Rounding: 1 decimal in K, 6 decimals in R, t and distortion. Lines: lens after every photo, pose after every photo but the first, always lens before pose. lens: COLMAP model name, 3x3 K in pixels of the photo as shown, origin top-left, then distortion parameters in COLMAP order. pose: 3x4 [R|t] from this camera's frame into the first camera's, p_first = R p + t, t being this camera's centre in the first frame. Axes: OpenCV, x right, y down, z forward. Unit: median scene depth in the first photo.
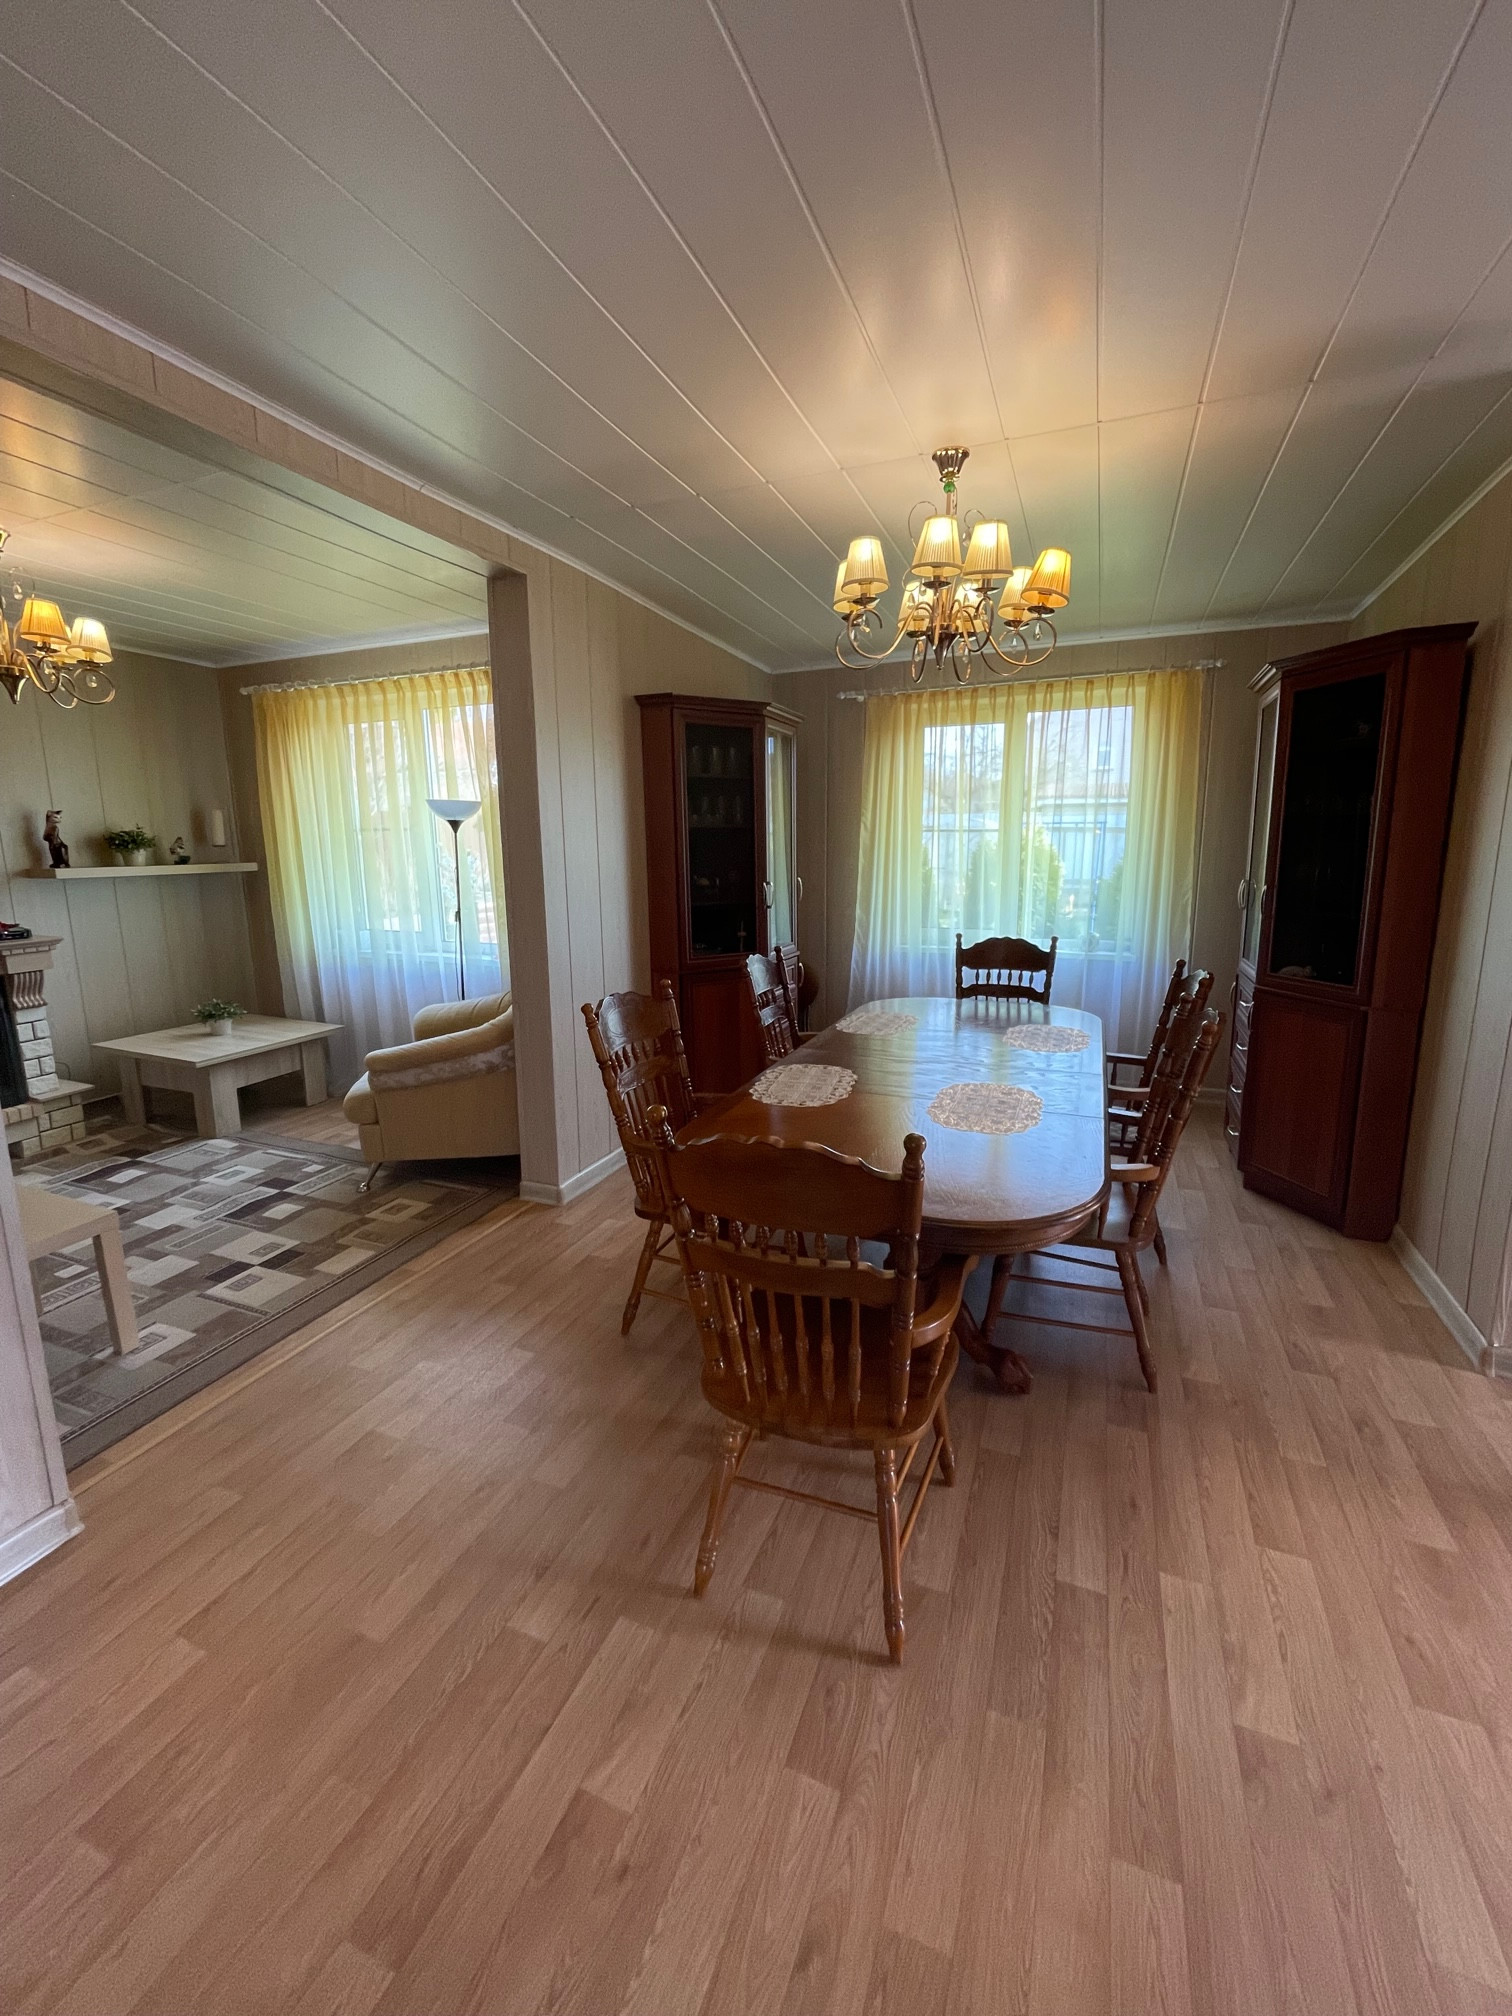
lens RADIAL K [[805.5, 0, 759.4], [0, 805.5, 986.6], [0, 0, 1]] dist [-0.005408, -0.000521]
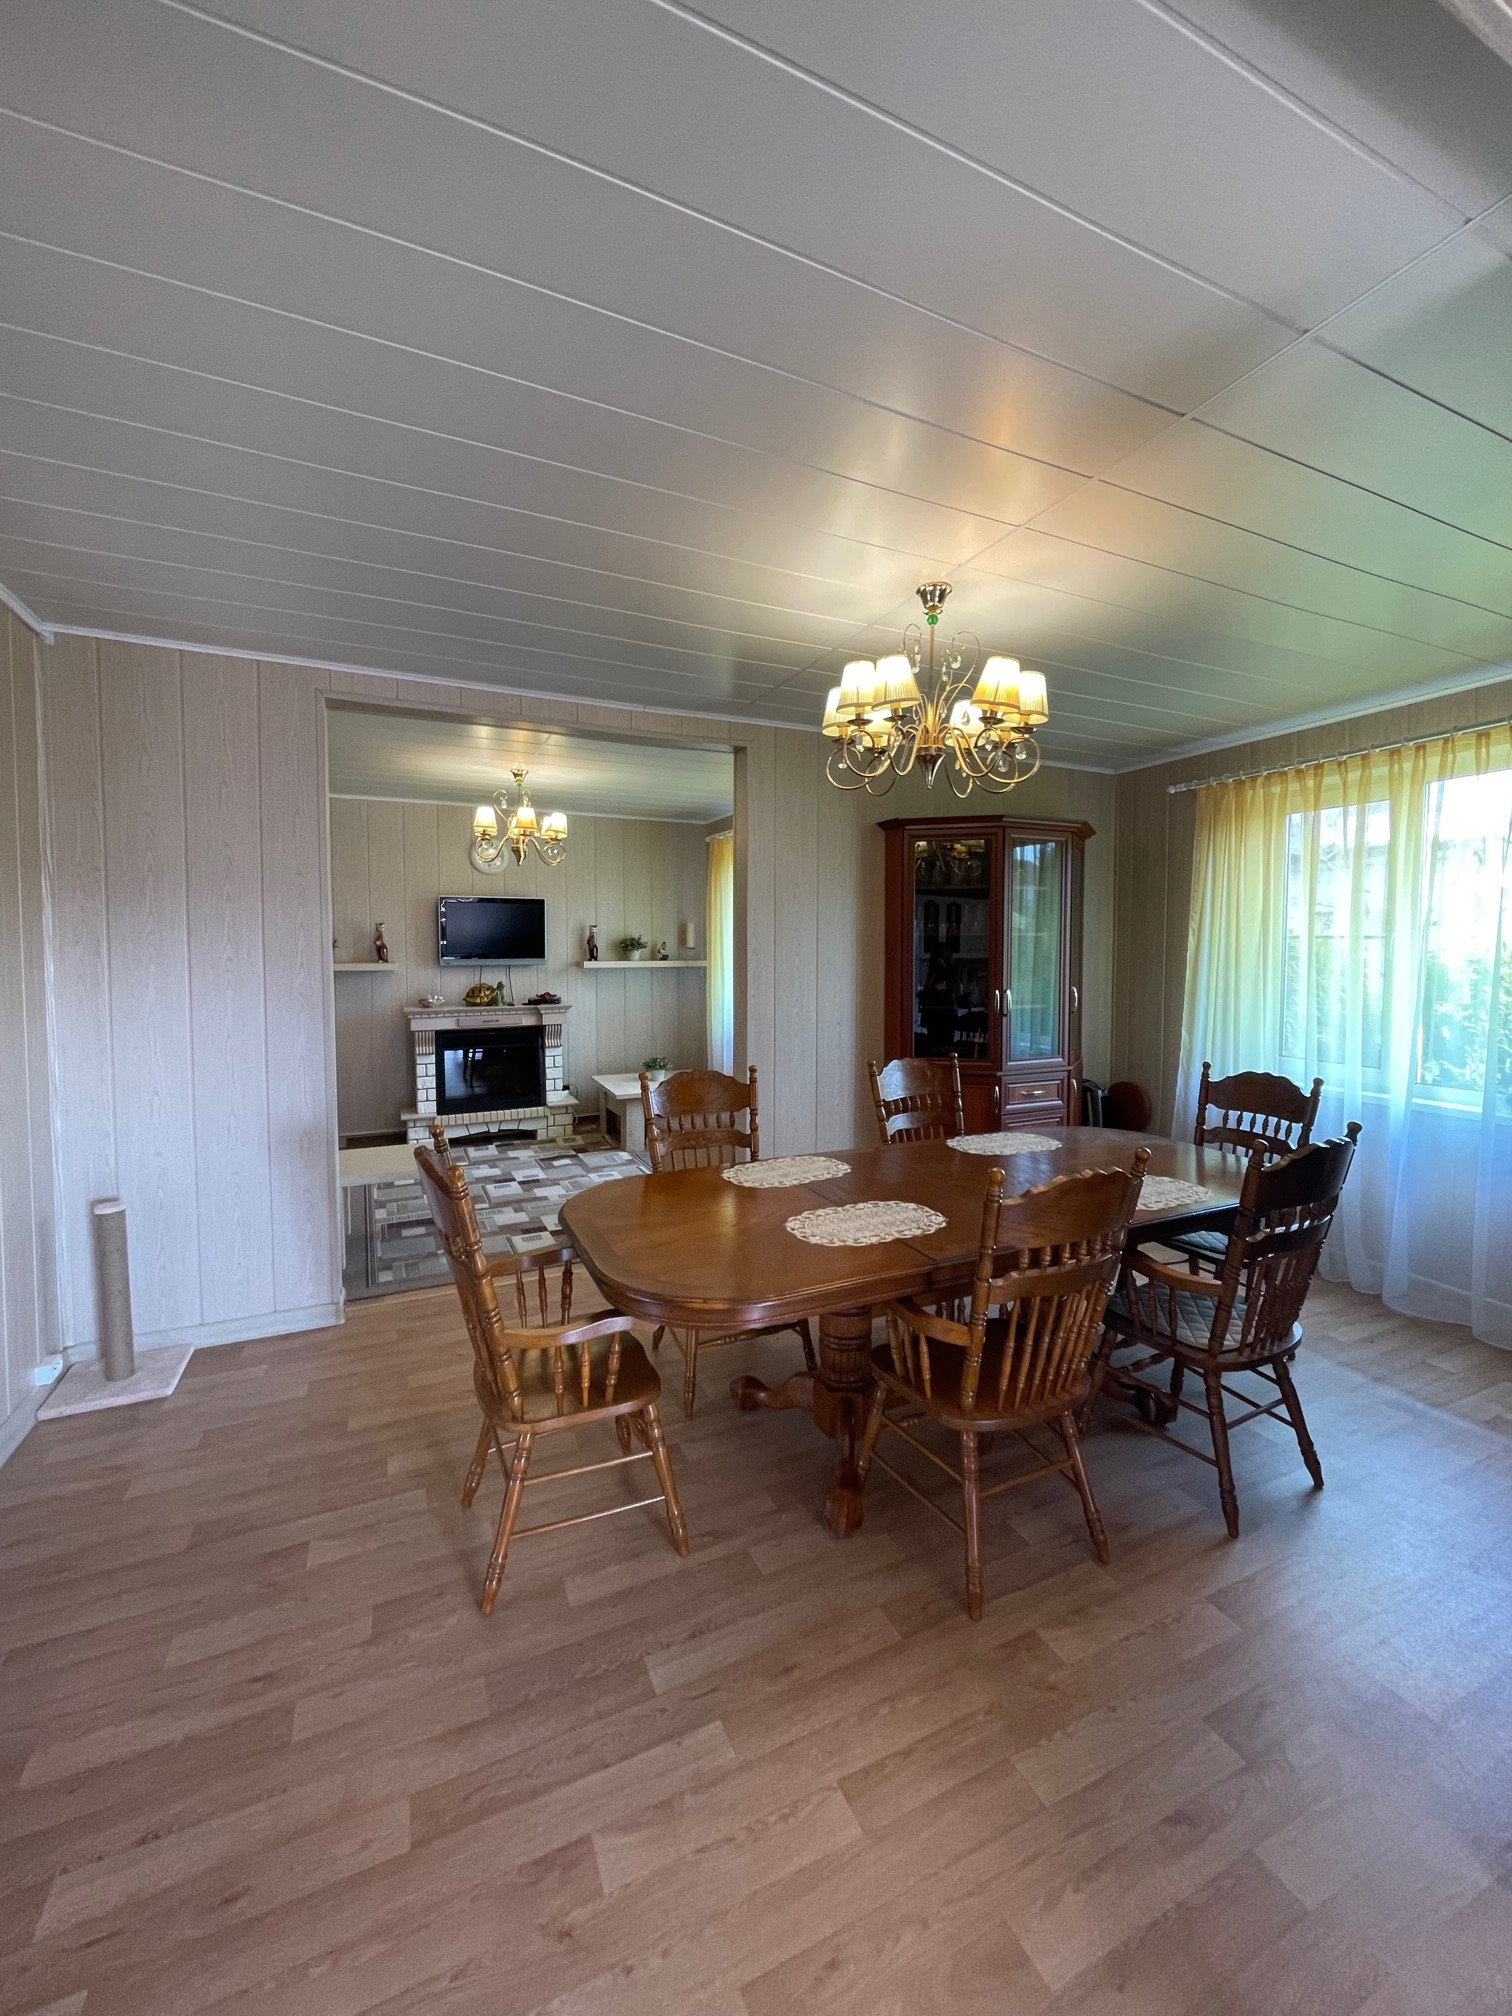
lens RADIAL K [[805.5, 0, 775.2], [0, 805.5, 986.4], [0, 0, 1]] dist [-0.005408, -0.000521]
pose [[0.739918, 0.042085, -0.671379, 0.473509], [-0.126987, 0.988835, -0.077967, -0.023304], [0.660602, 0.142946, 0.737002, 0.092798]]
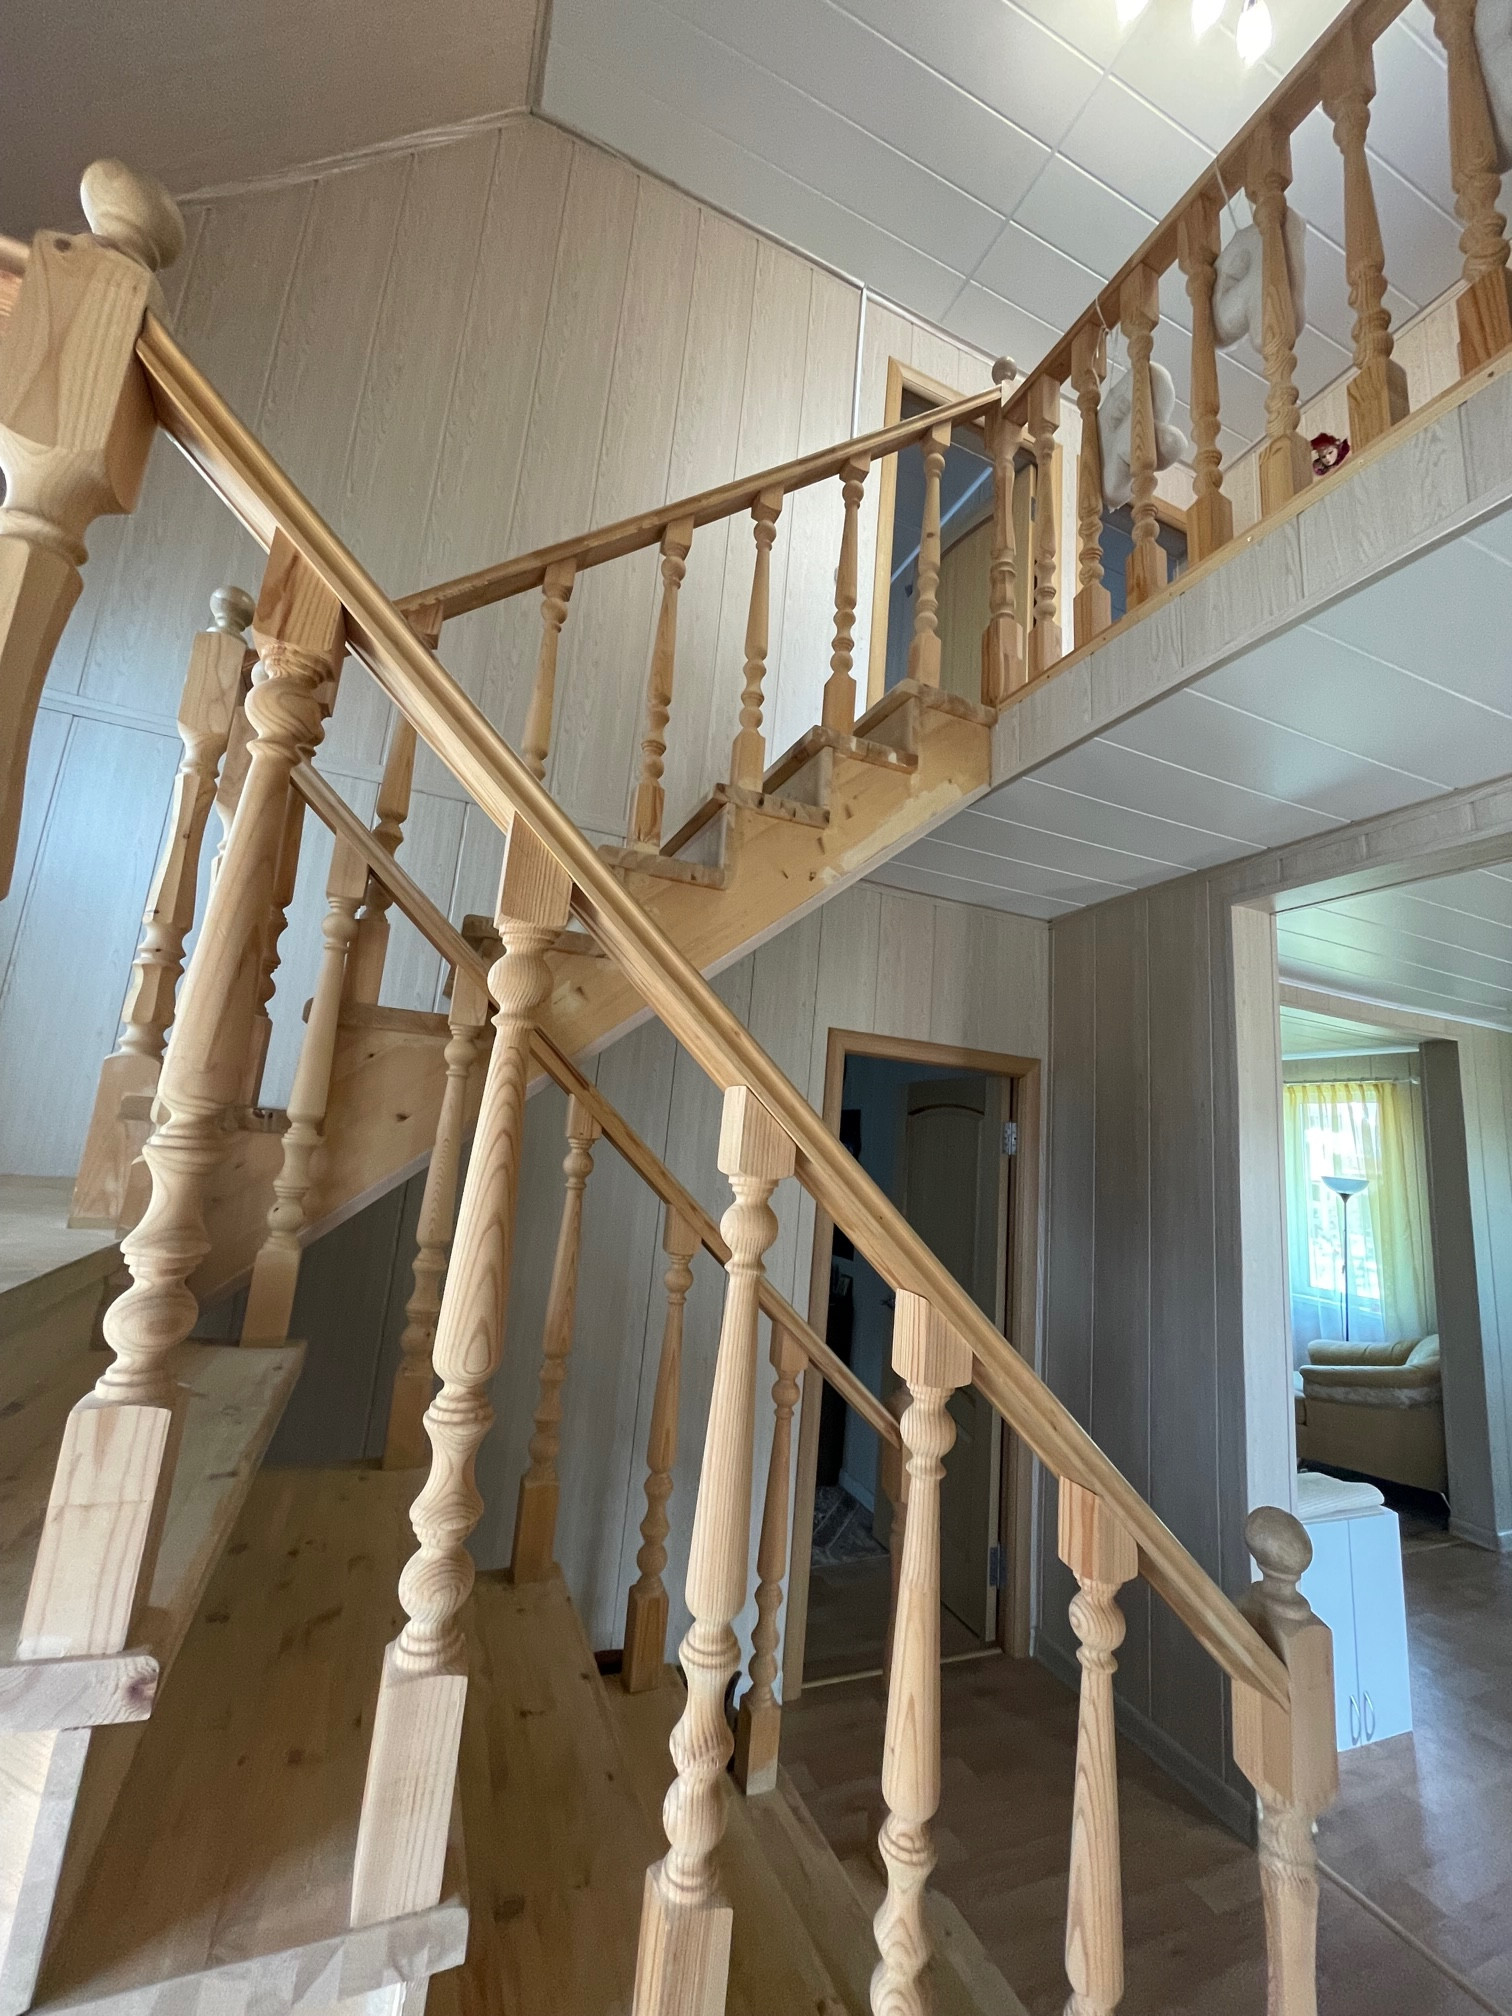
lens RADIAL K [[805.5, 0, 750.8], [0, 805.5, 996.1], [0, 0, 1]] dist [-0.005408, -0.000521]
pose [[0.704553, -0.058829, -0.707208, -0.125767], [-0.211932, 0.933638, -0.288800, 0.075462], [0.677266, 0.353355, 0.645330, -0.612382]]
